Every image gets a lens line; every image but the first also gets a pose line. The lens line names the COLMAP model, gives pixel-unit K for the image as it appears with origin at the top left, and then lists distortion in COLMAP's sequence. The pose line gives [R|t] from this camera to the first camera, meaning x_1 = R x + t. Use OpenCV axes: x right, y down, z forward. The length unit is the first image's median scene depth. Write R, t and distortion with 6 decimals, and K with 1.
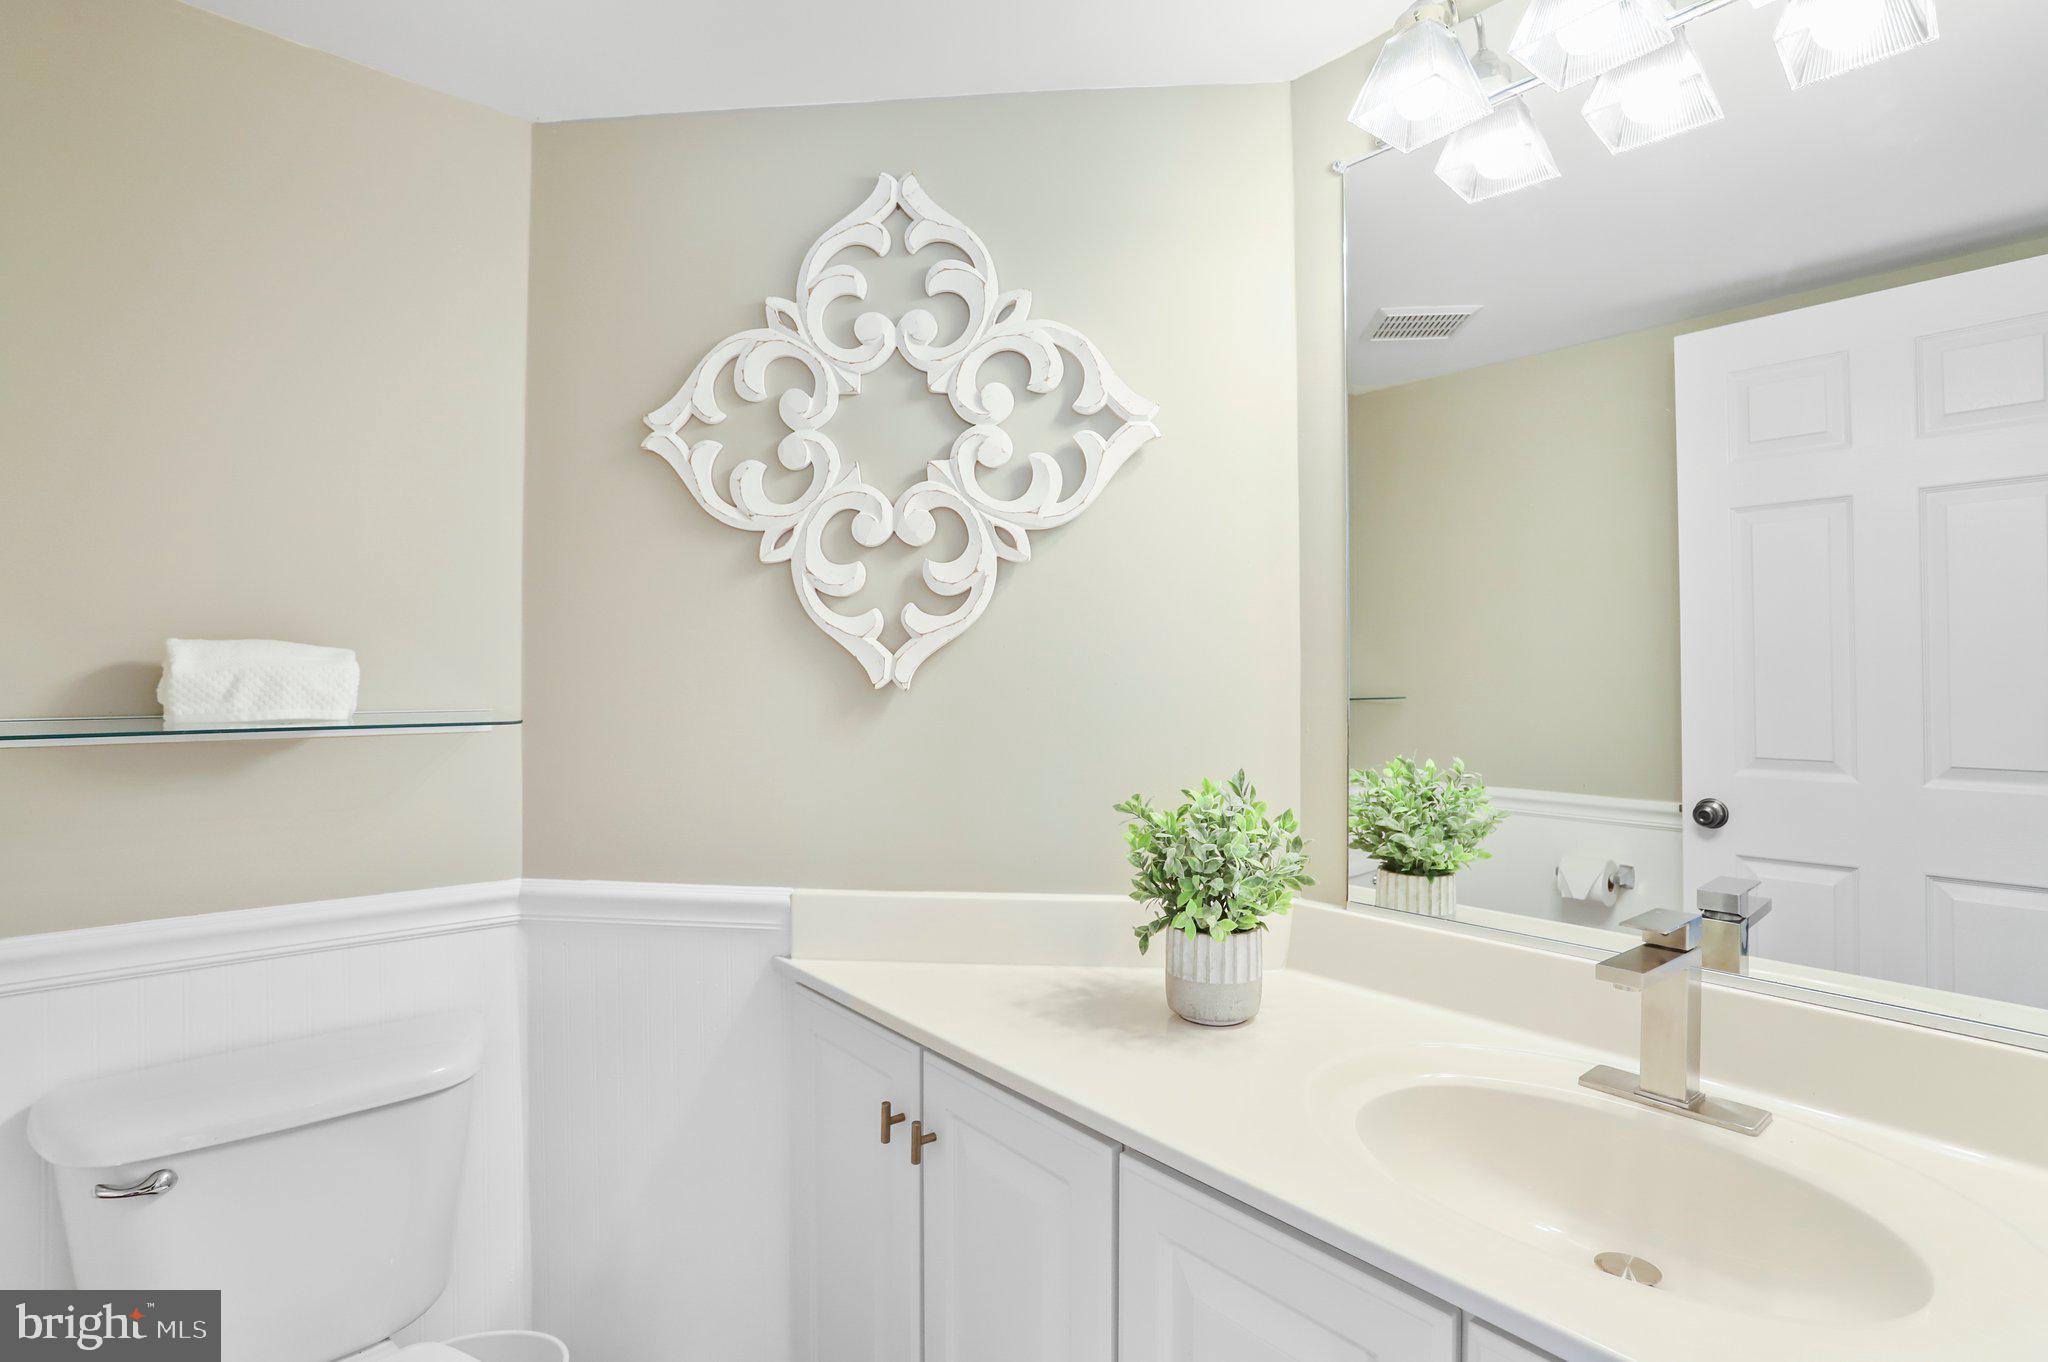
lens RADIAL K [[990.2, 0, 1015.1], [0, 990.2, 678.5], [0, 0, 1]] dist [-0.048022, 0.022498]
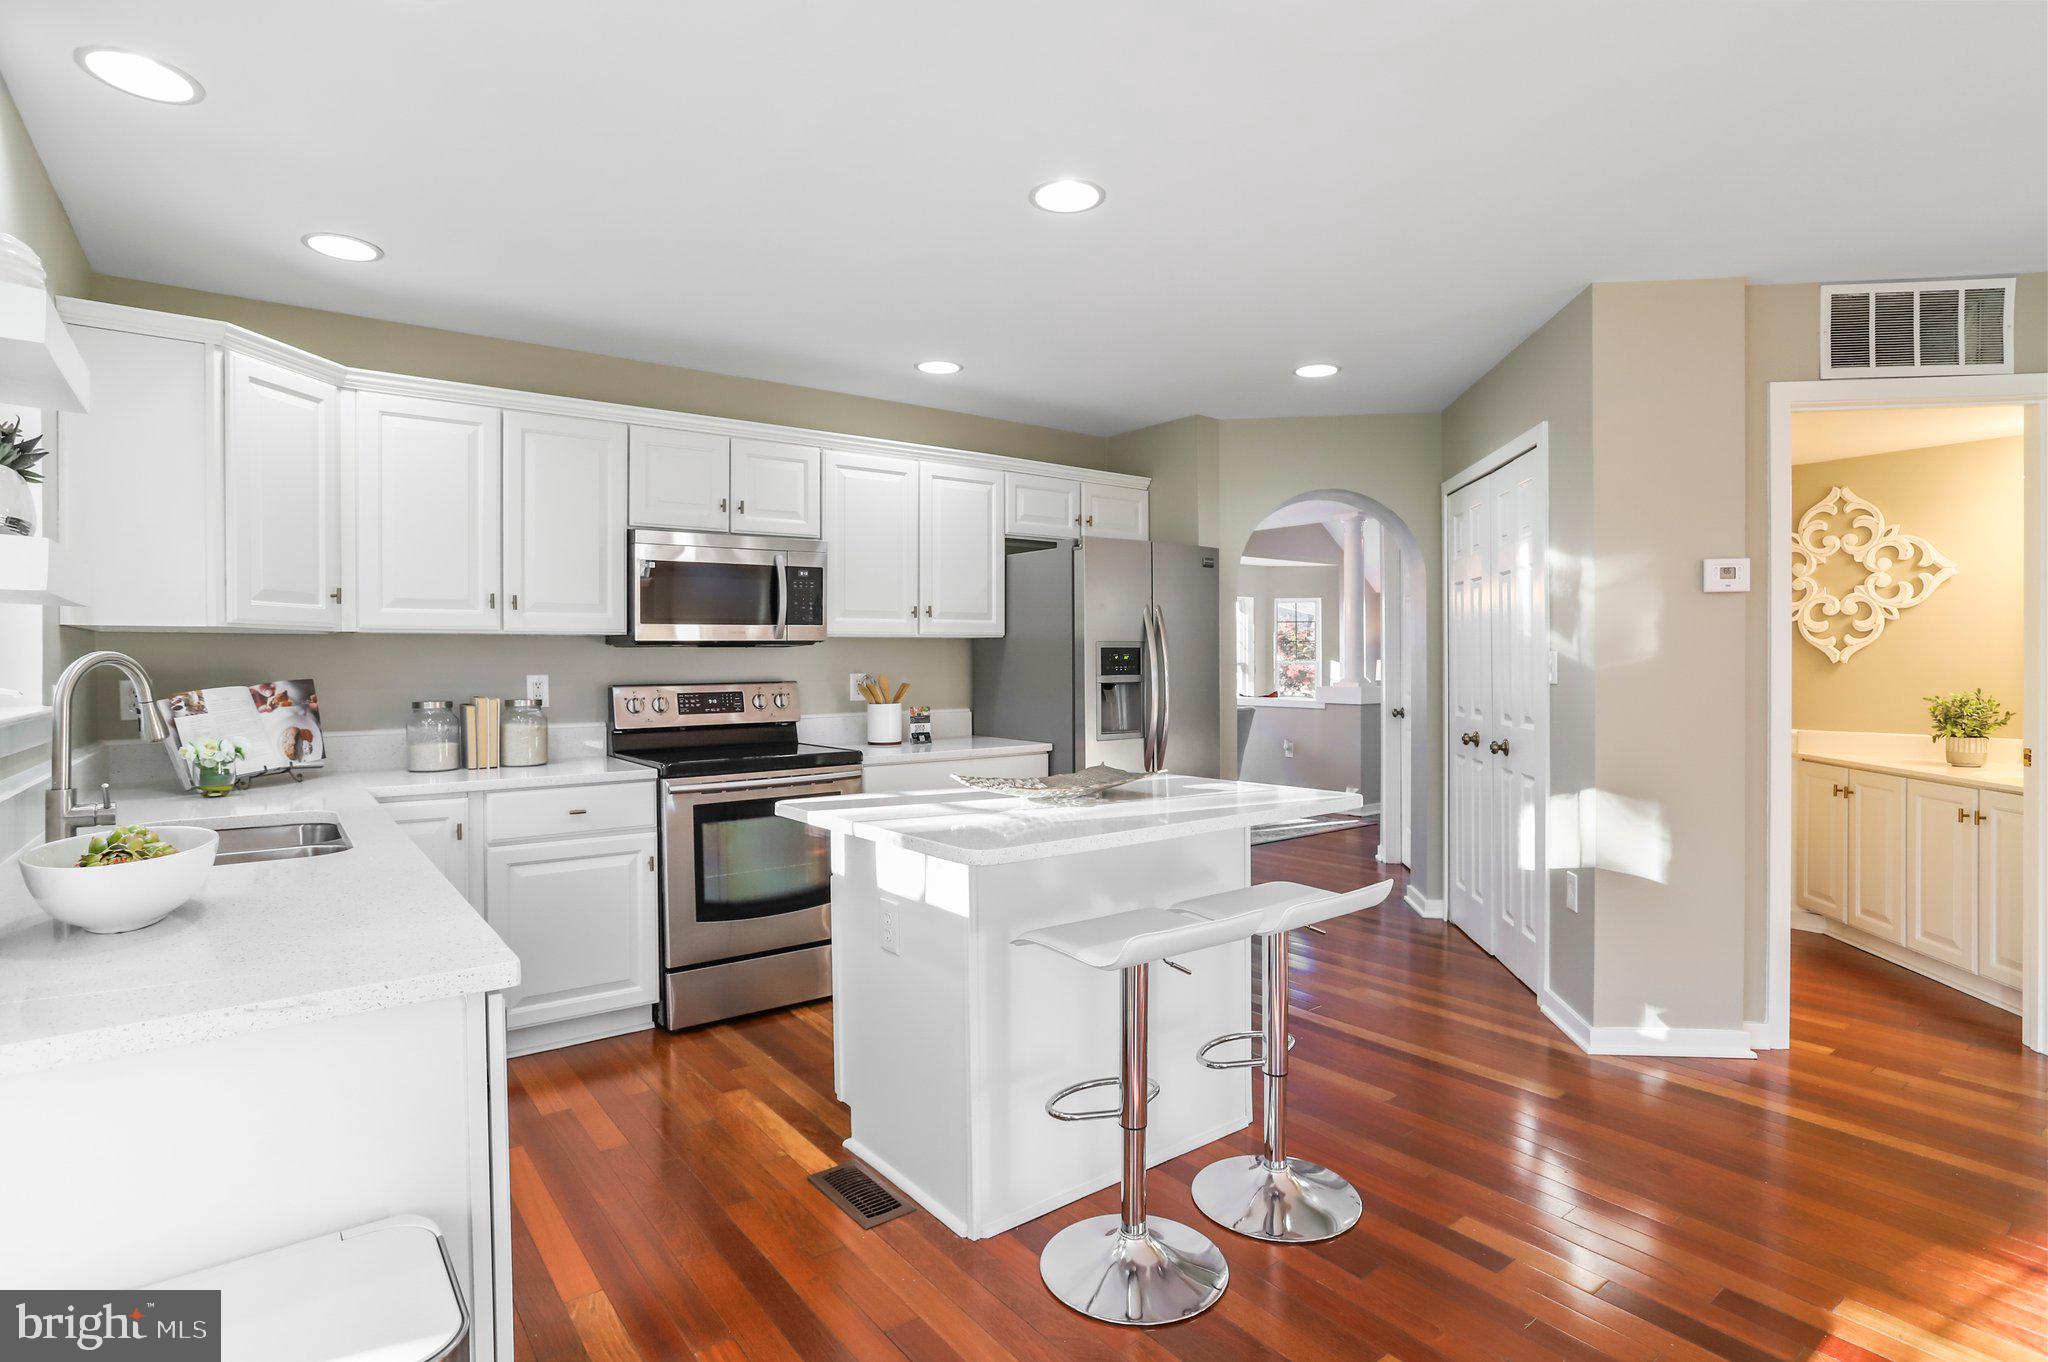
lens RADIAL K [[1033.8, 0, 1020.8], [0, 1033.8, 669.8], [0, 0, 1]] dist [-0.049091, 0.021607]
pose [[0.686103, -0.000494, -0.727505, 0.393684], [0.016926, 0.999740, 0.015283, -0.059303], [0.727308, -0.022799, 0.685933, -2.858969]]
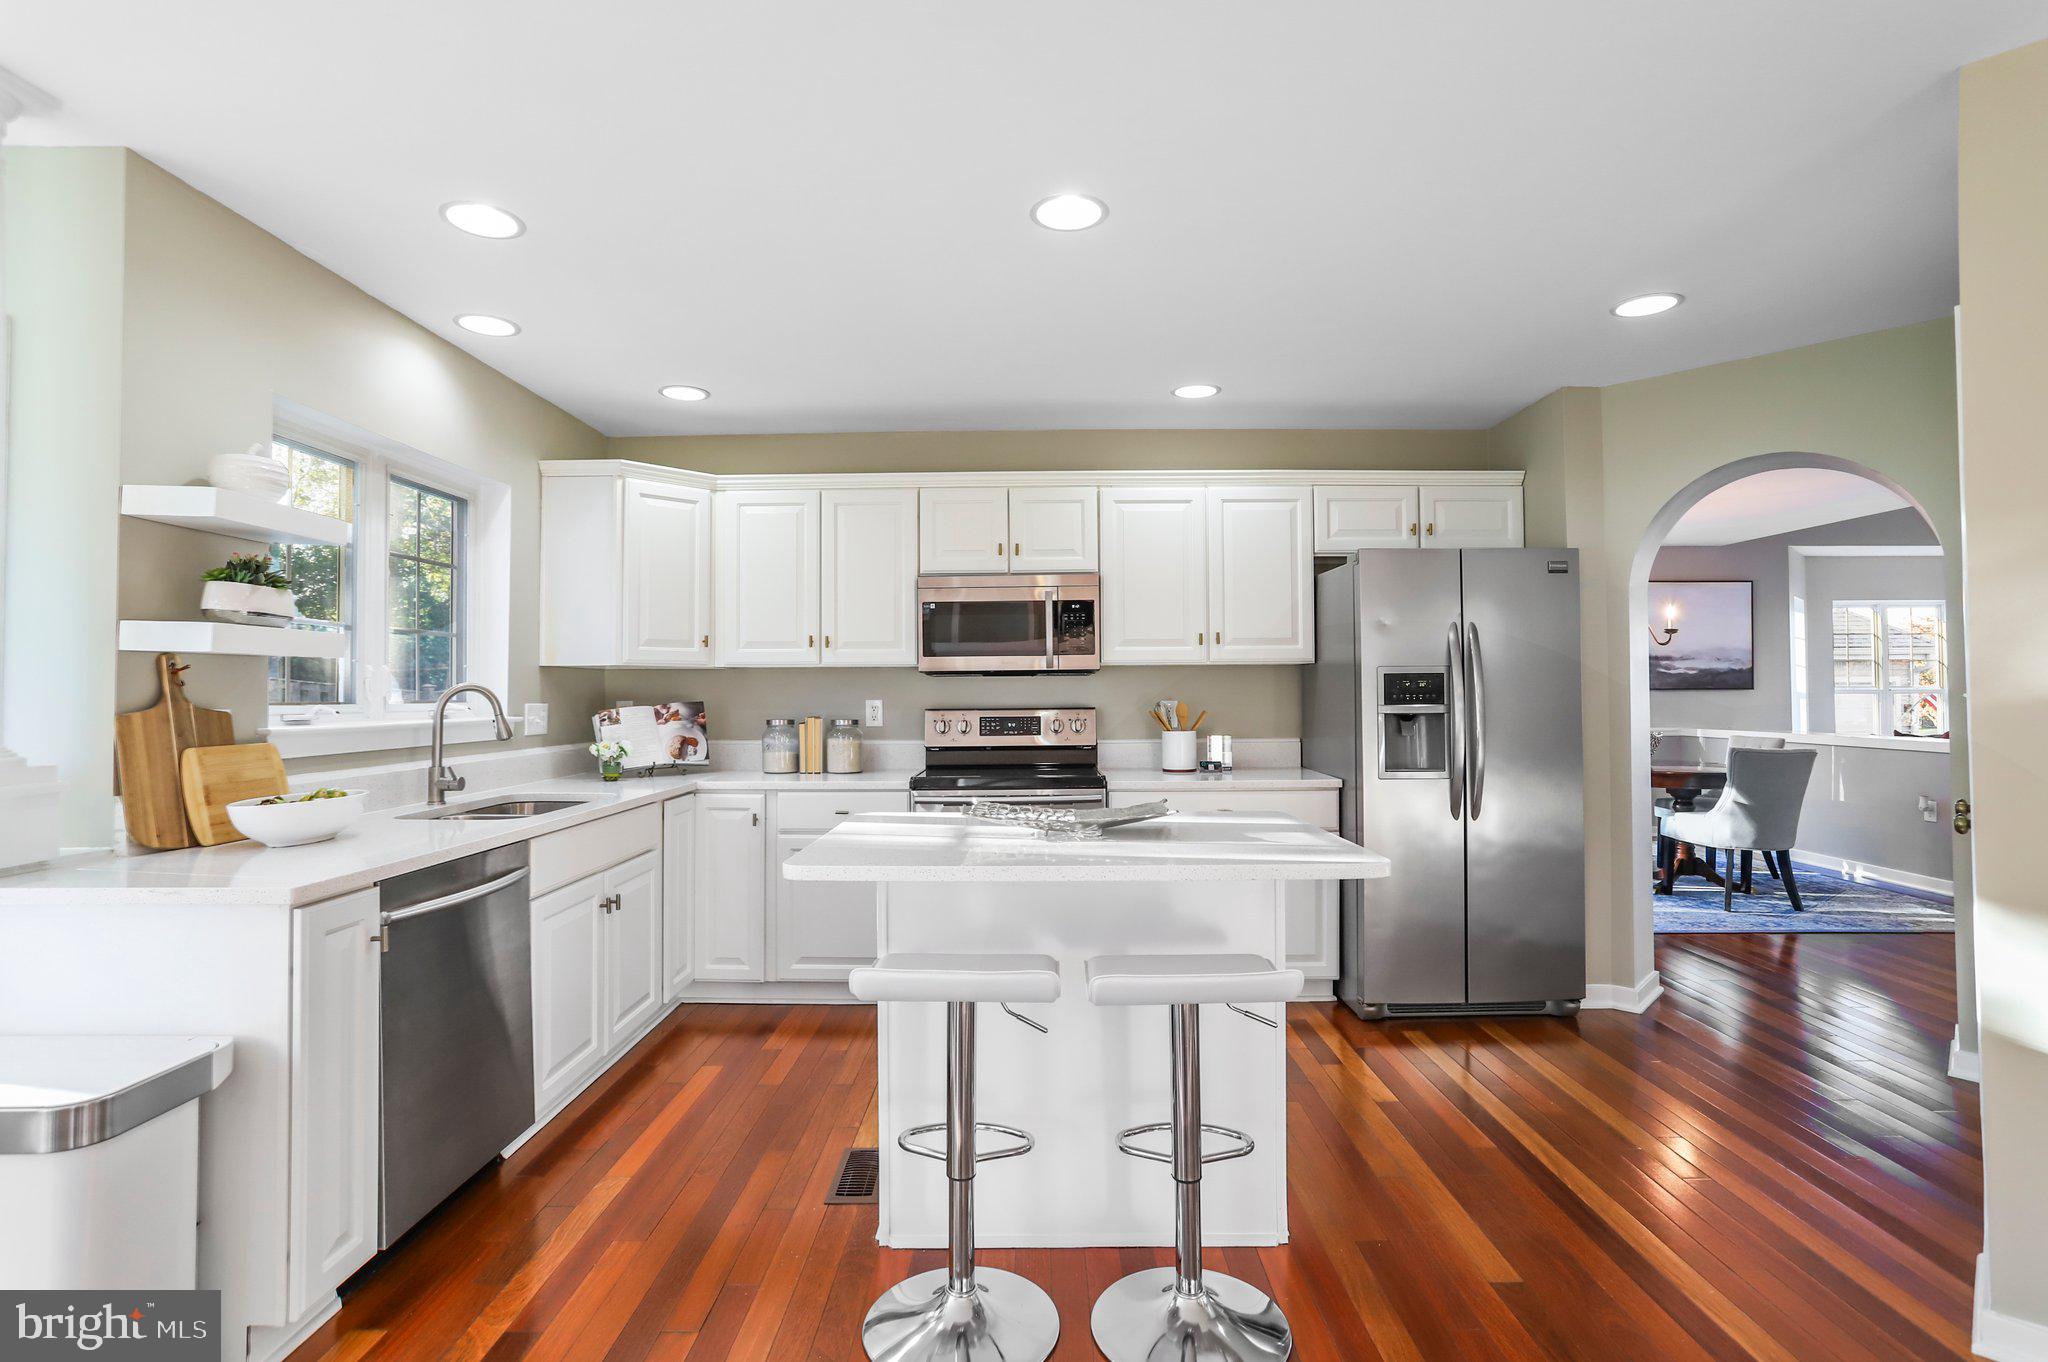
lens RADIAL K [[990.2, 0, 1010.4], [0, 990.2, 671.8], [0, 0, 1]] dist [-0.048022, 0.022498]
pose [[0.092738, -0.022029, -0.995447, 0.772308], [0.017550, 0.999636, -0.020487, -0.044052], [0.995536, -0.015570, 0.093091, -1.840543]]
